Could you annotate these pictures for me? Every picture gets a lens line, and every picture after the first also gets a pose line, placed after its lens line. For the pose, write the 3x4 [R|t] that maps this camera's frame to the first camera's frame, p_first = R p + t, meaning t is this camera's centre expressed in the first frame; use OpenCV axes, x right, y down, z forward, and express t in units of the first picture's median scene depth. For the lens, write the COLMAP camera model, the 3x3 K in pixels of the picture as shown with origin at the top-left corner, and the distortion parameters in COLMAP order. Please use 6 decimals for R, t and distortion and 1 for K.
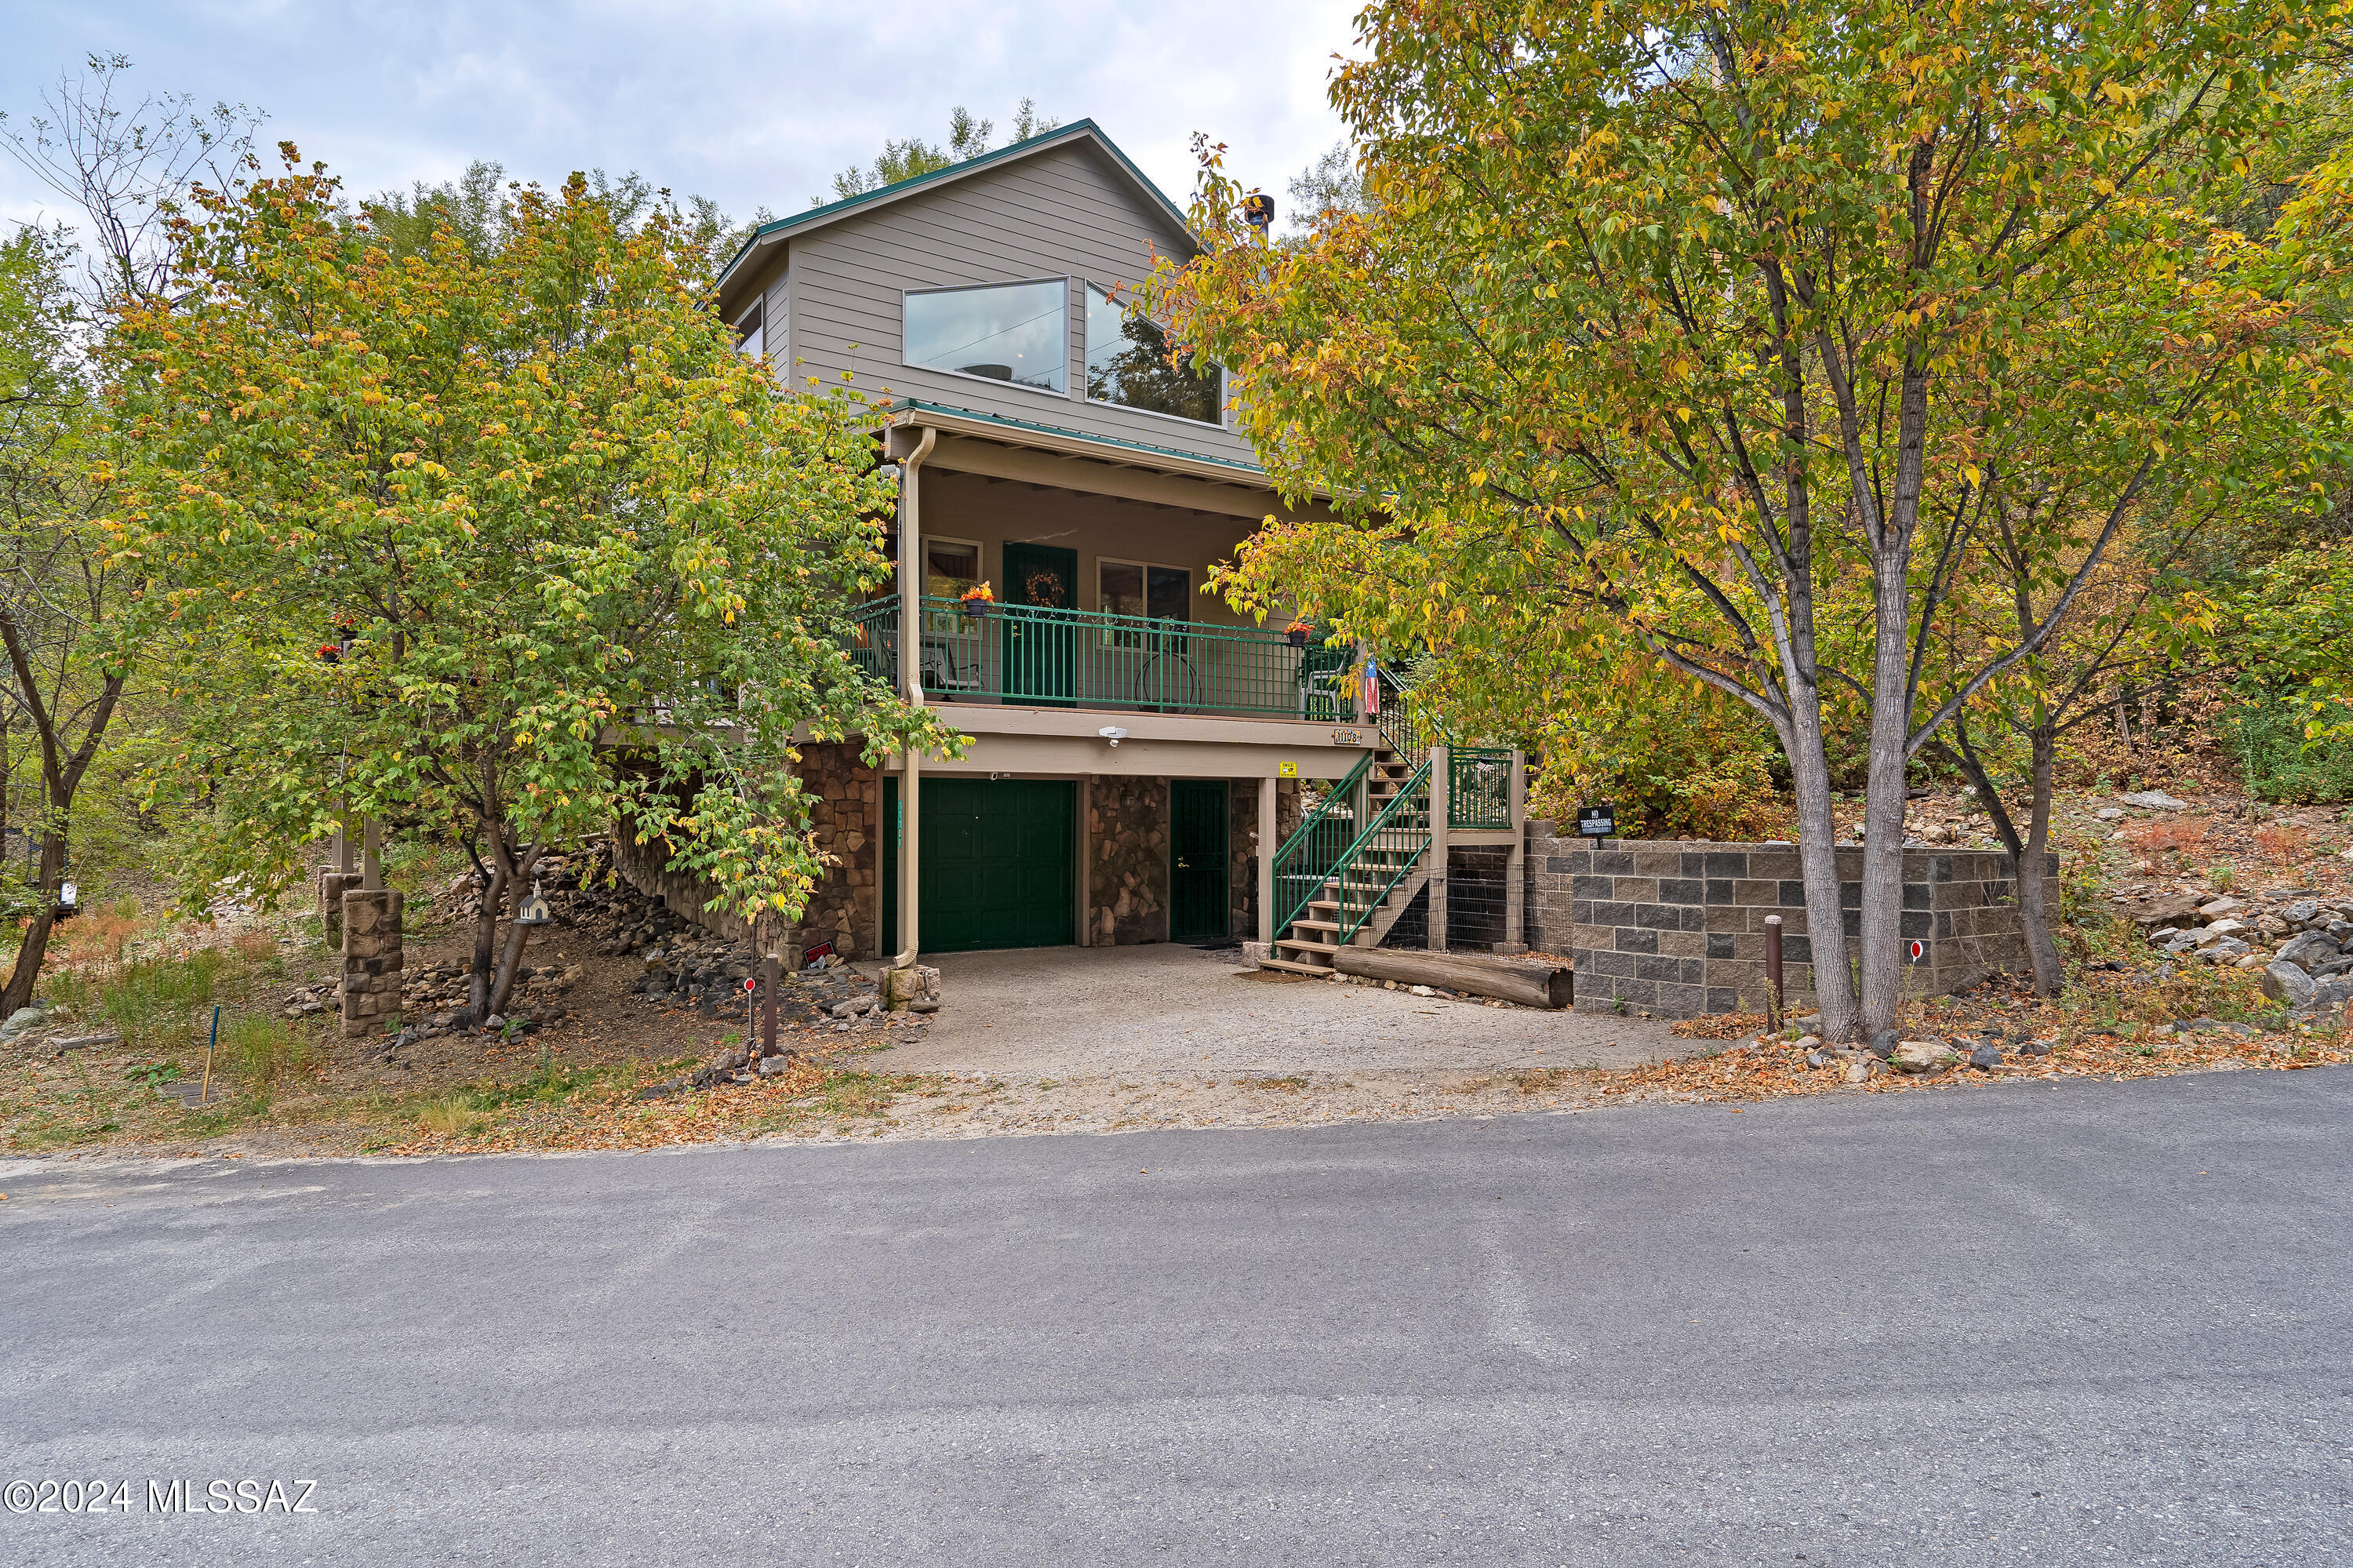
lens RADIAL K [[1311.0, 0, 1183.7], [0, 1311.0, 769.6], [0, 0, 1]] dist [0.002704, 0.001709]
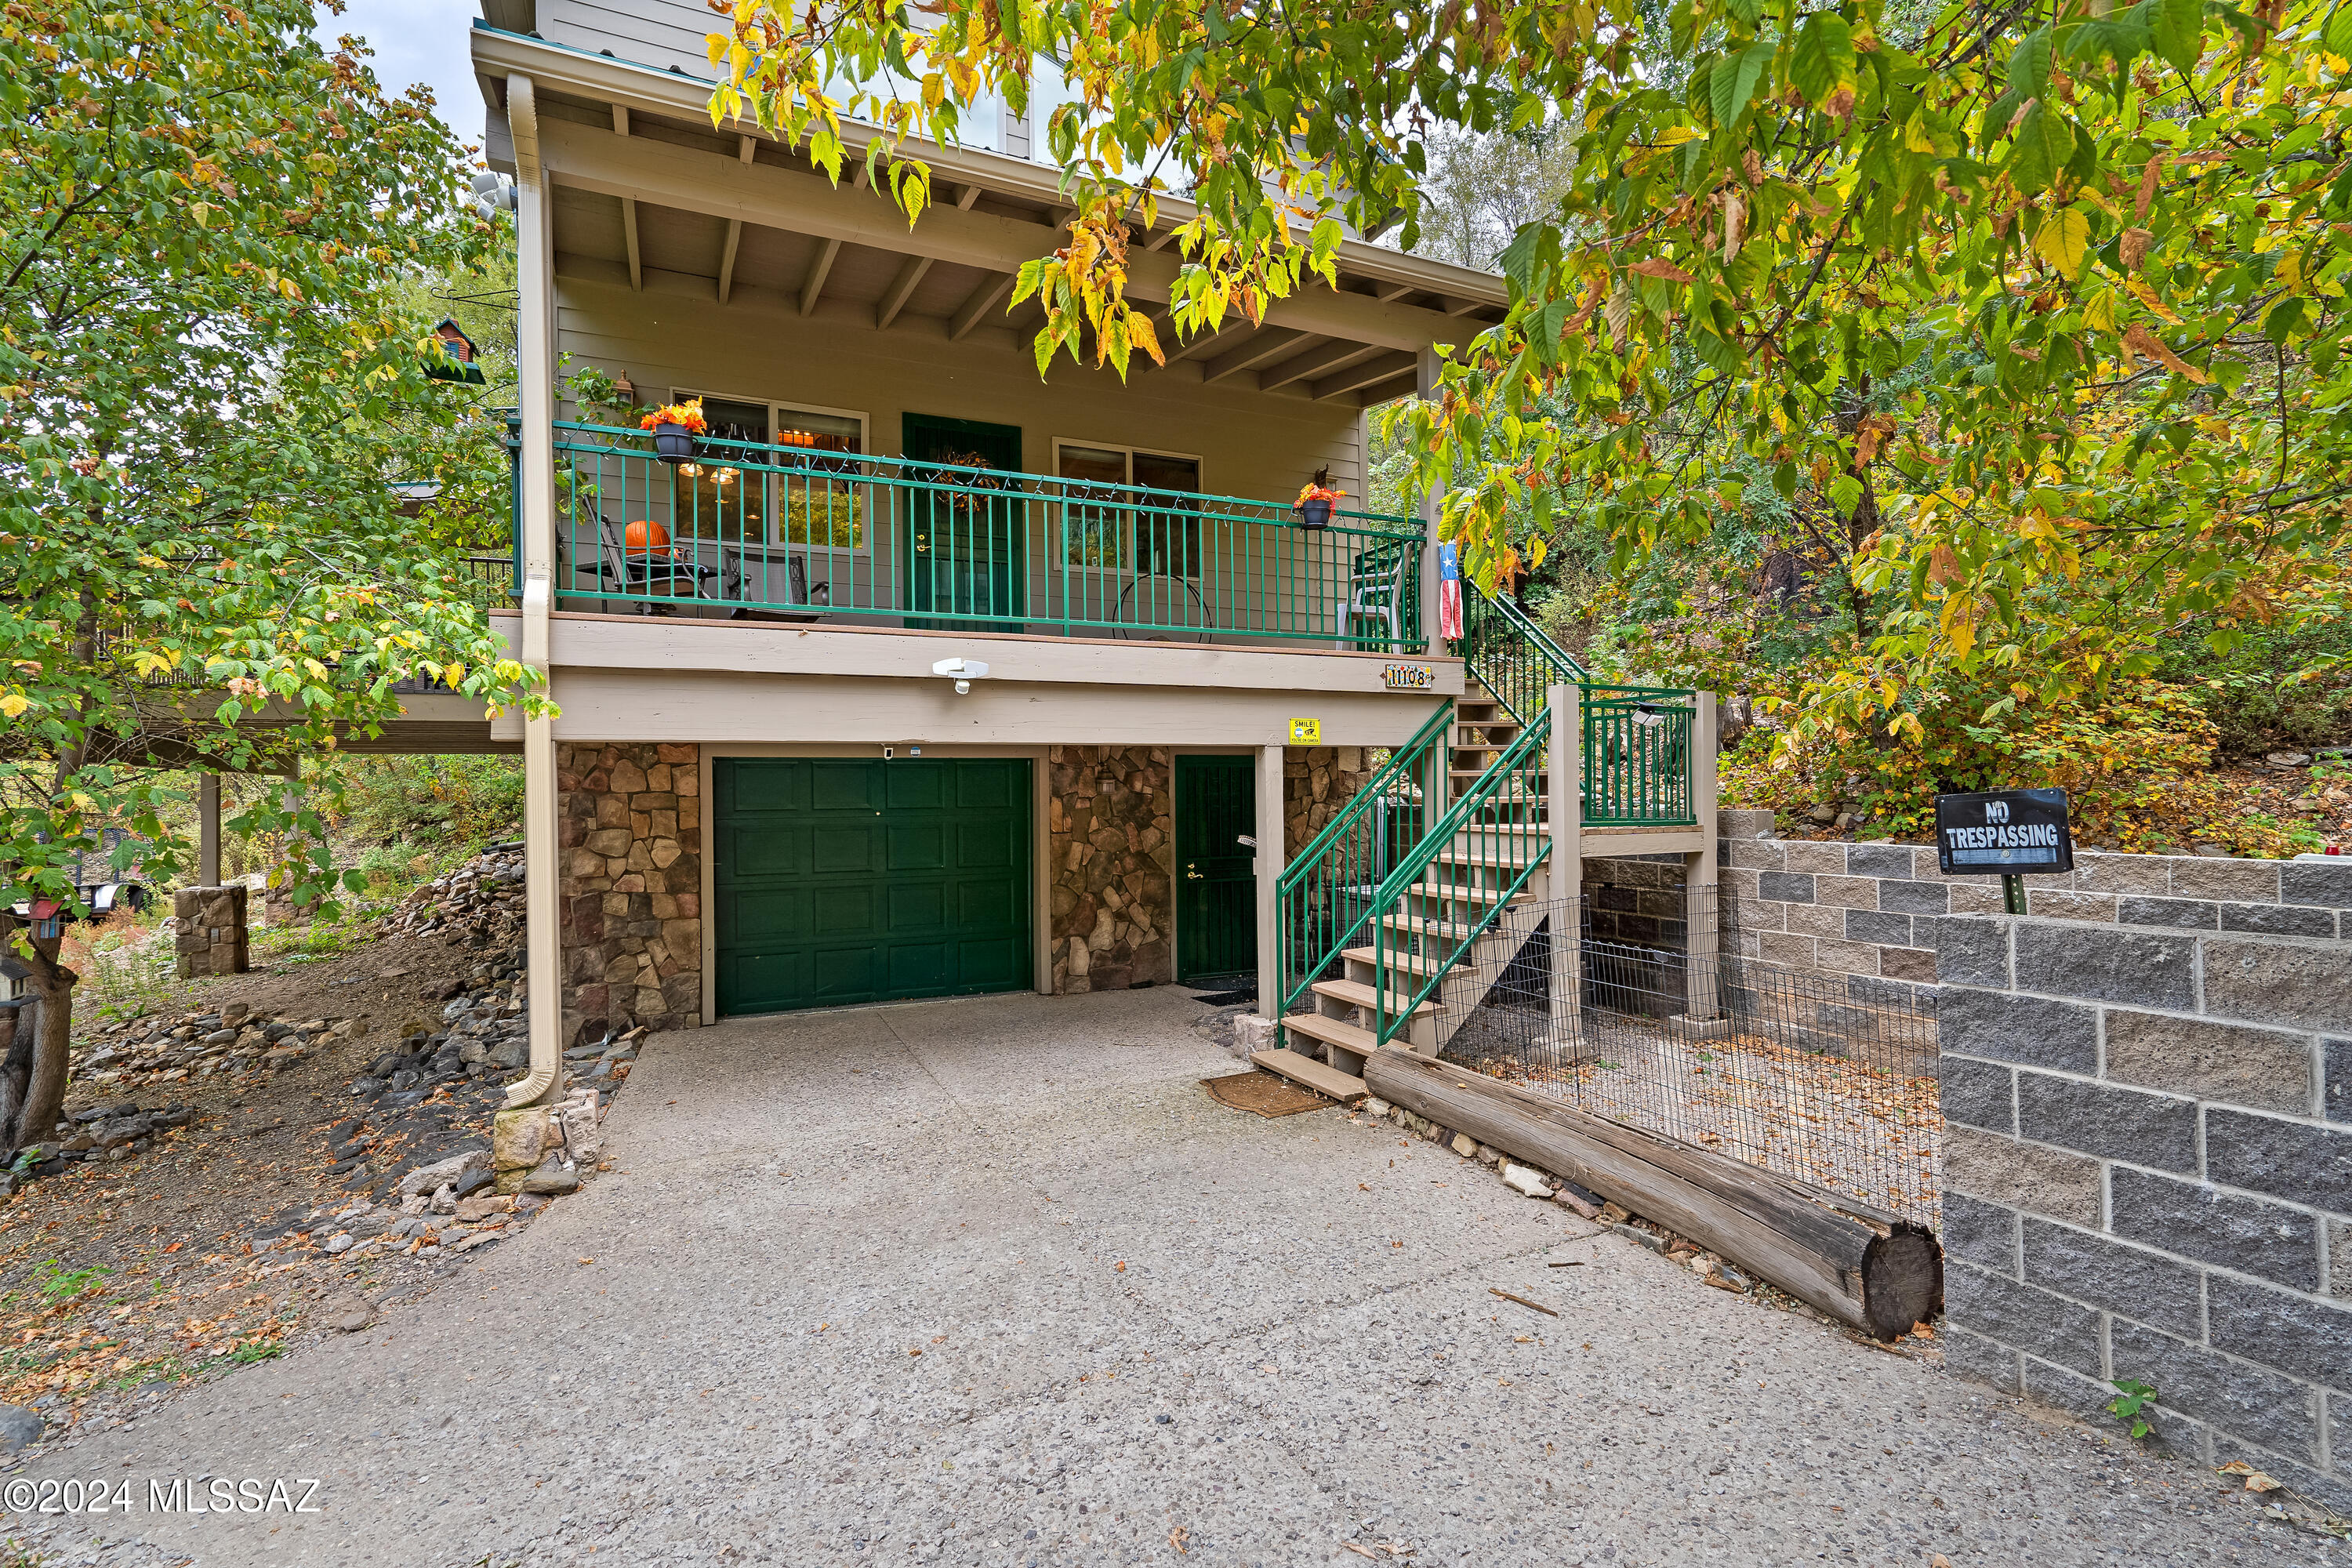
lens RADIAL K [[1089.0, 0, 1178.4], [0, 1089.0, 780.3], [0, 0, 1]] dist [-0.003535, 0.000691]
pose [[0.986567, -0.016605, -0.162512, 0.102924], [0.020312, 0.999569, 0.021179, 0.010645], [0.162091, -0.024196, 0.986479, 0.491393]]
